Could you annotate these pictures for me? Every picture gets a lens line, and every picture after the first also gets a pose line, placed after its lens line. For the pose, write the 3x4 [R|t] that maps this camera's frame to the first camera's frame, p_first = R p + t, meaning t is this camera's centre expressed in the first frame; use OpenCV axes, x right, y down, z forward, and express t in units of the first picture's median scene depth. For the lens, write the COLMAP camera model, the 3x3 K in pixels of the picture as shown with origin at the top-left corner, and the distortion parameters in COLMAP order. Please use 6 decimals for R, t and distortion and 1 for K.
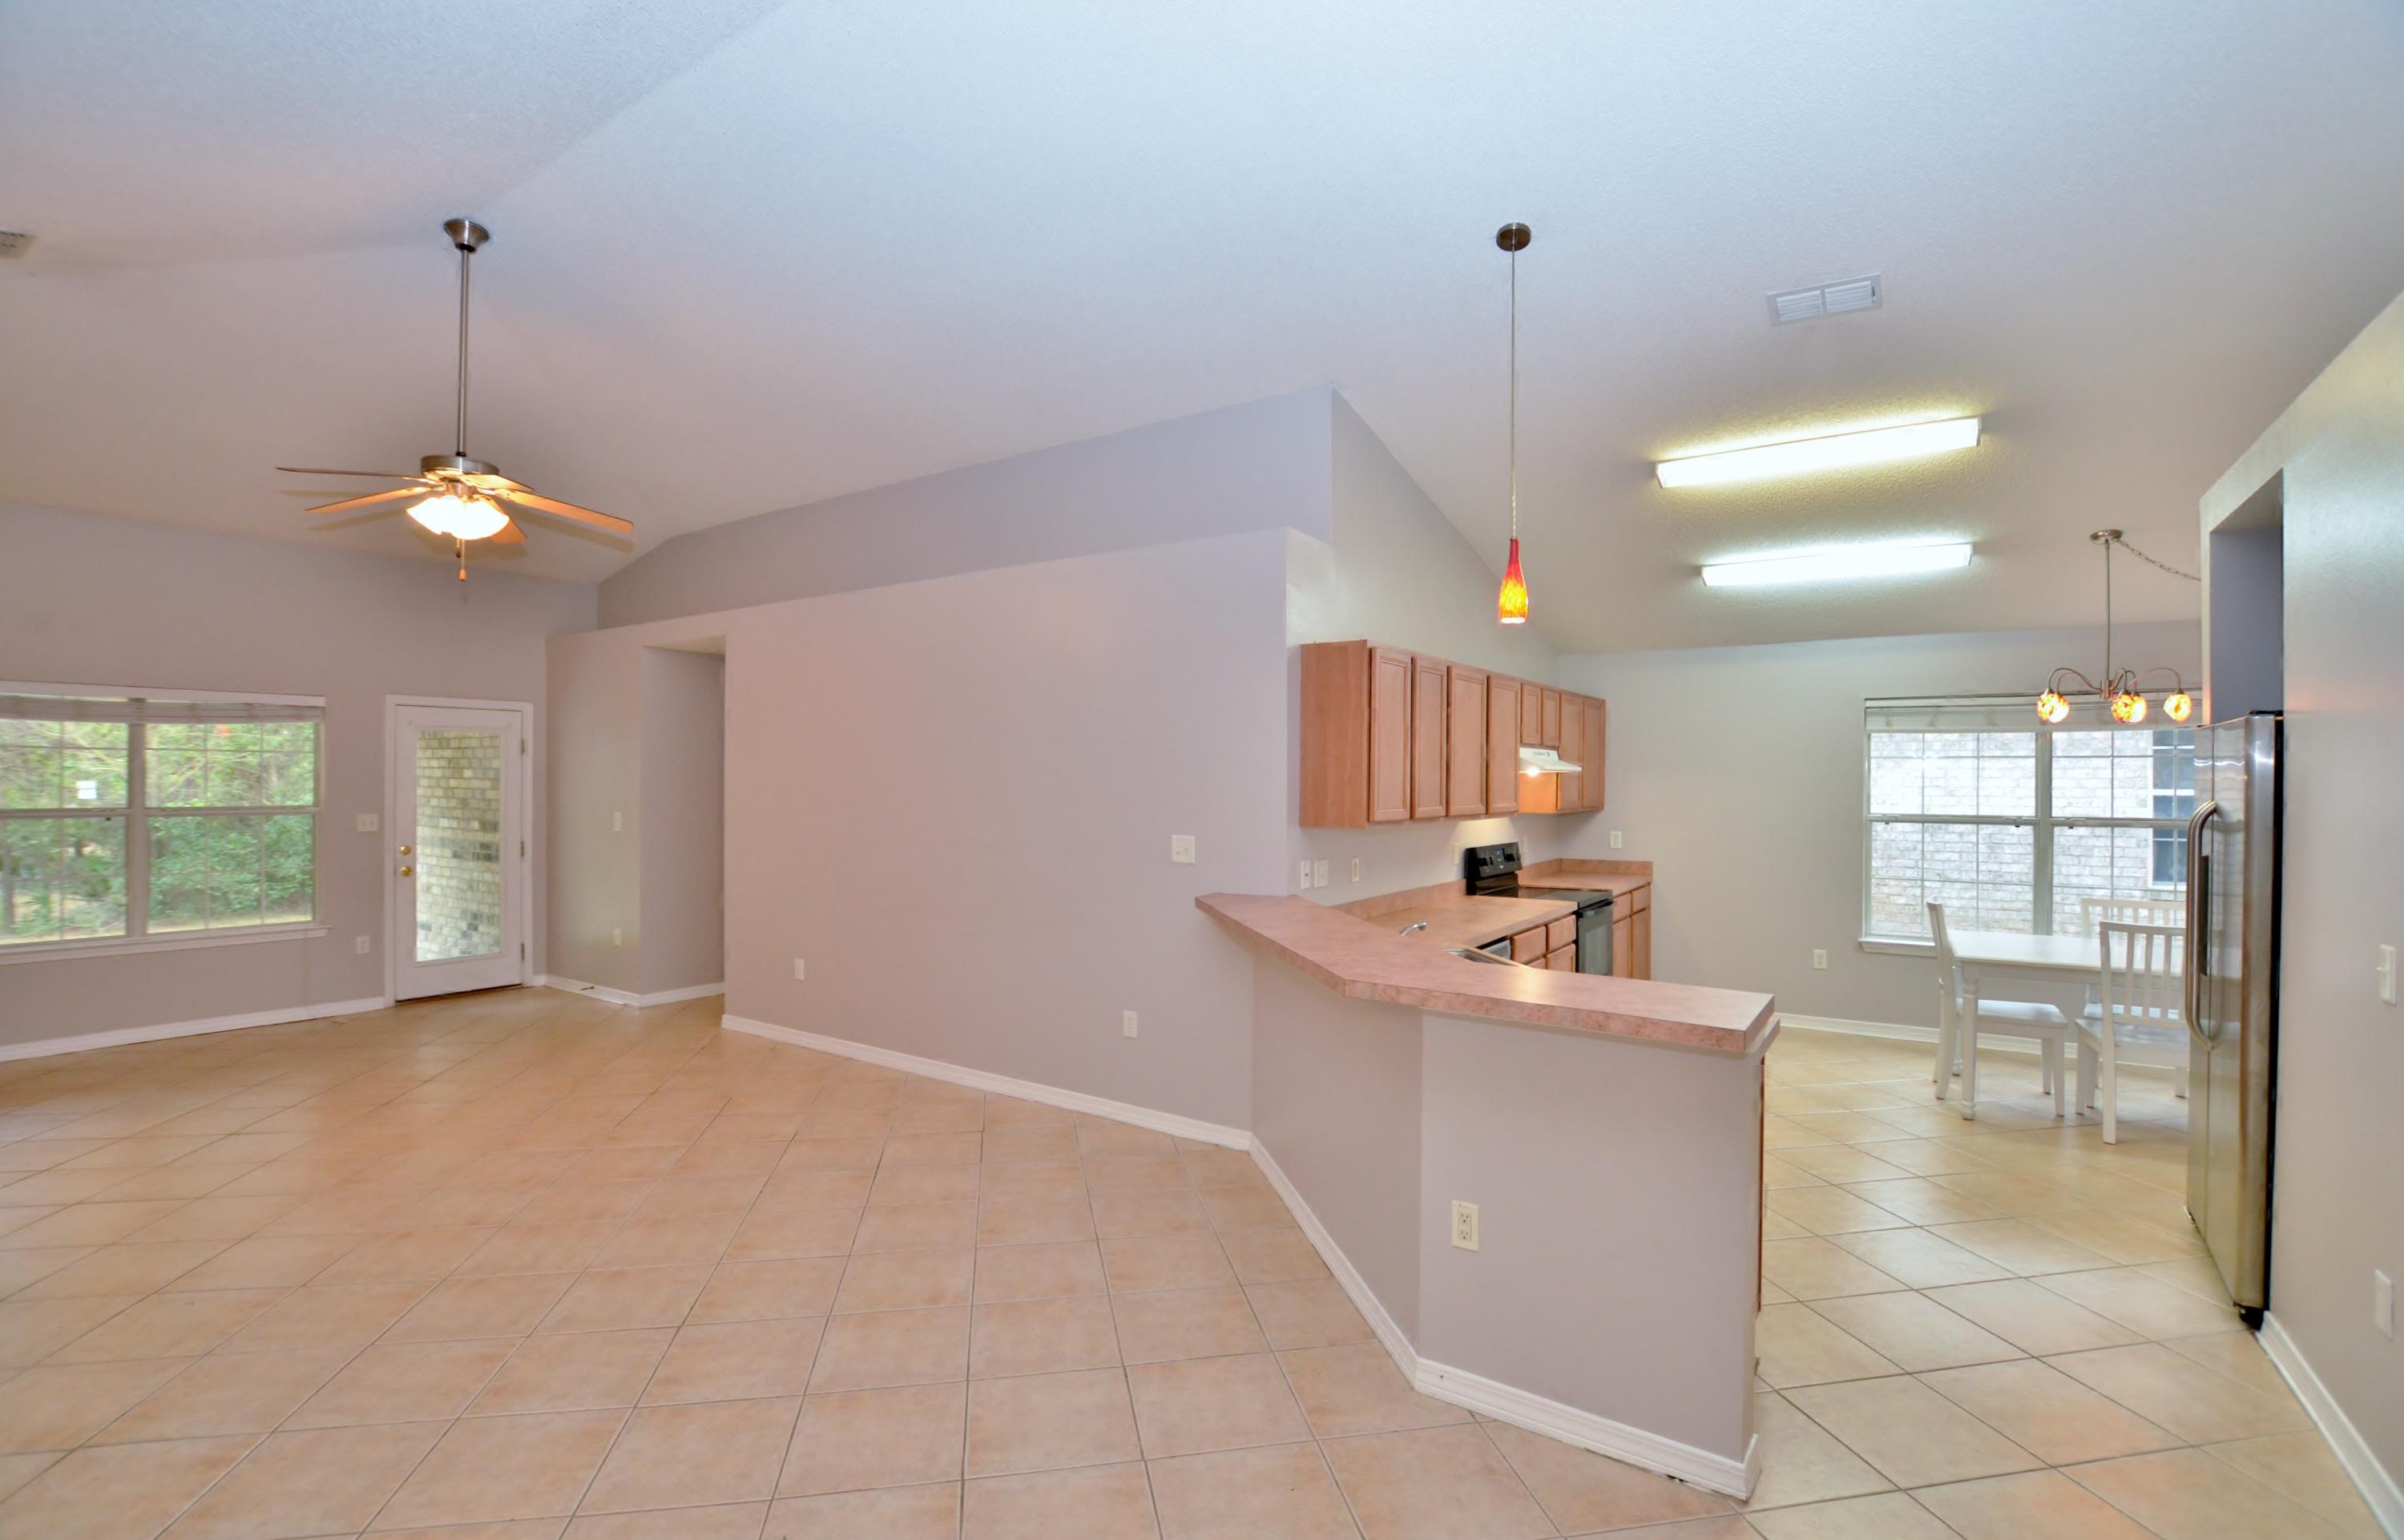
lens RADIAL K [[1083.1, 0, 1202.8], [0, 1083.1, 778.6], [0, 0, 1]] dist [-0.028794, 0.002514]
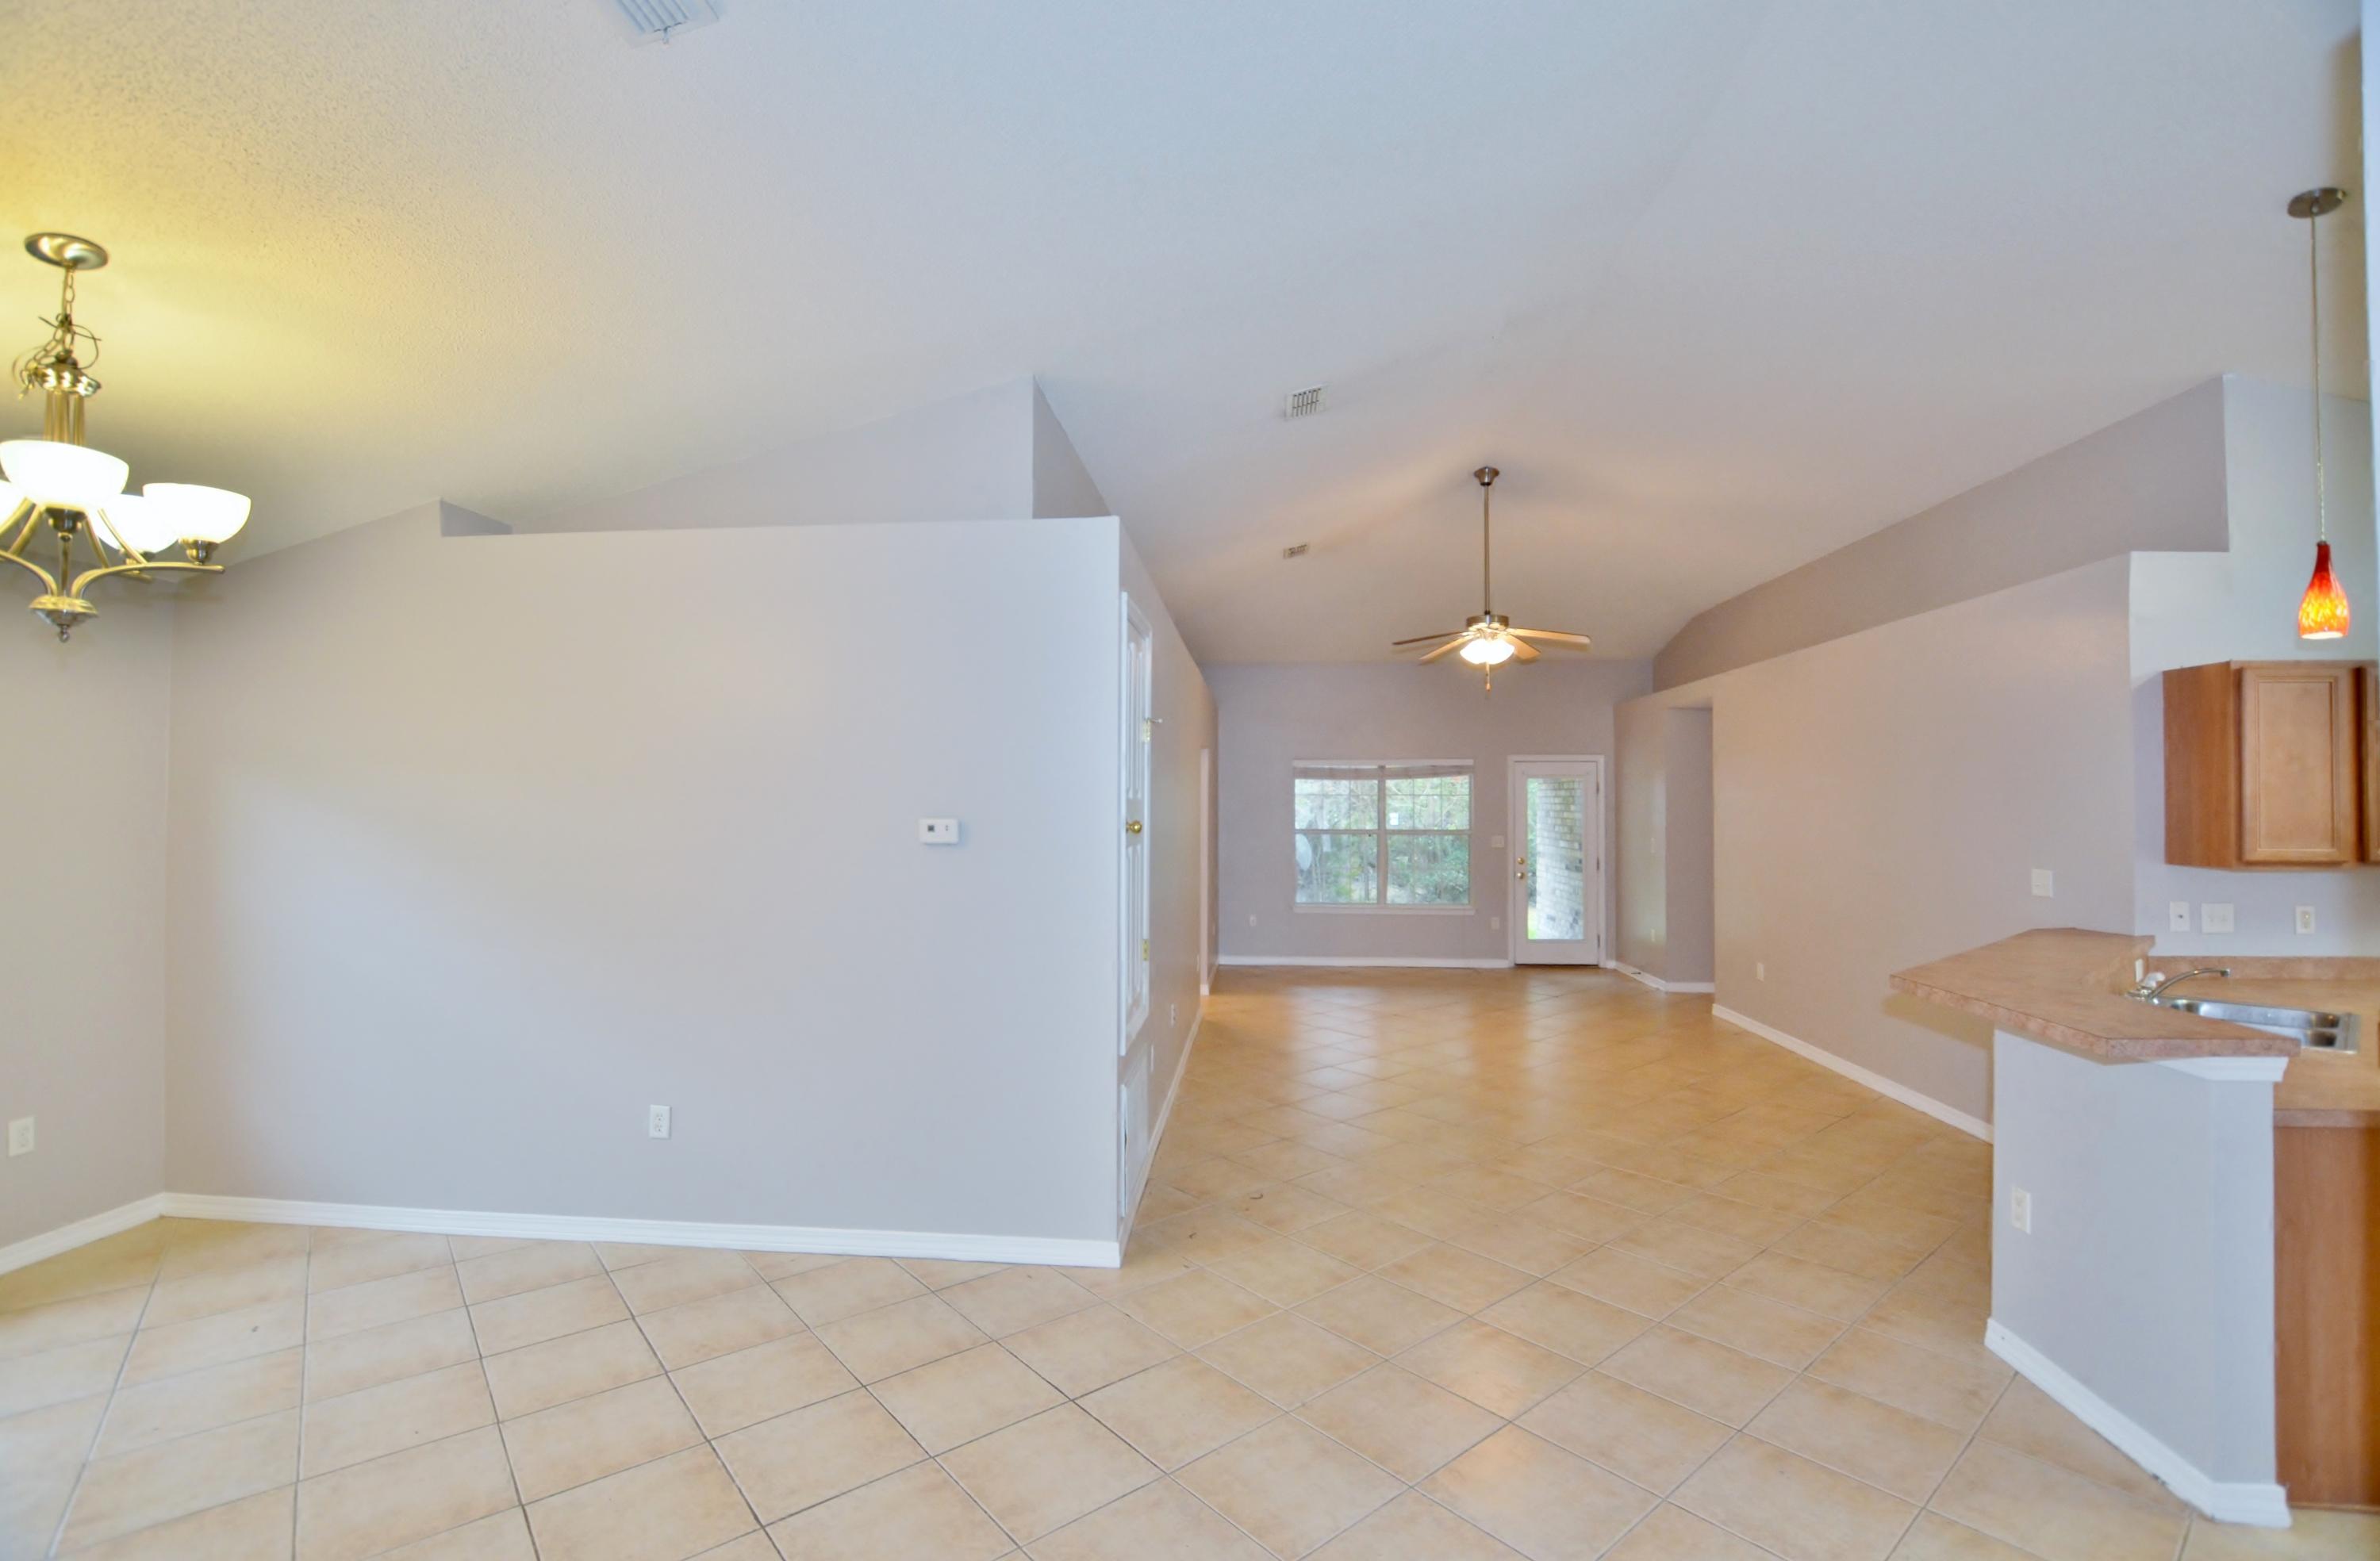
lens RADIAL K [[1176.6, 0, 1188.2], [0, 1176.6, 786.3], [0, 0, 1]] dist [-0.001181, -0.000102]
pose [[0.487046, -0.019400, -0.873161, 0.452452], [0.004394, 0.999795, -0.019763, -0.005649], [0.873365, 0.005789, 0.487031, -0.187458]]
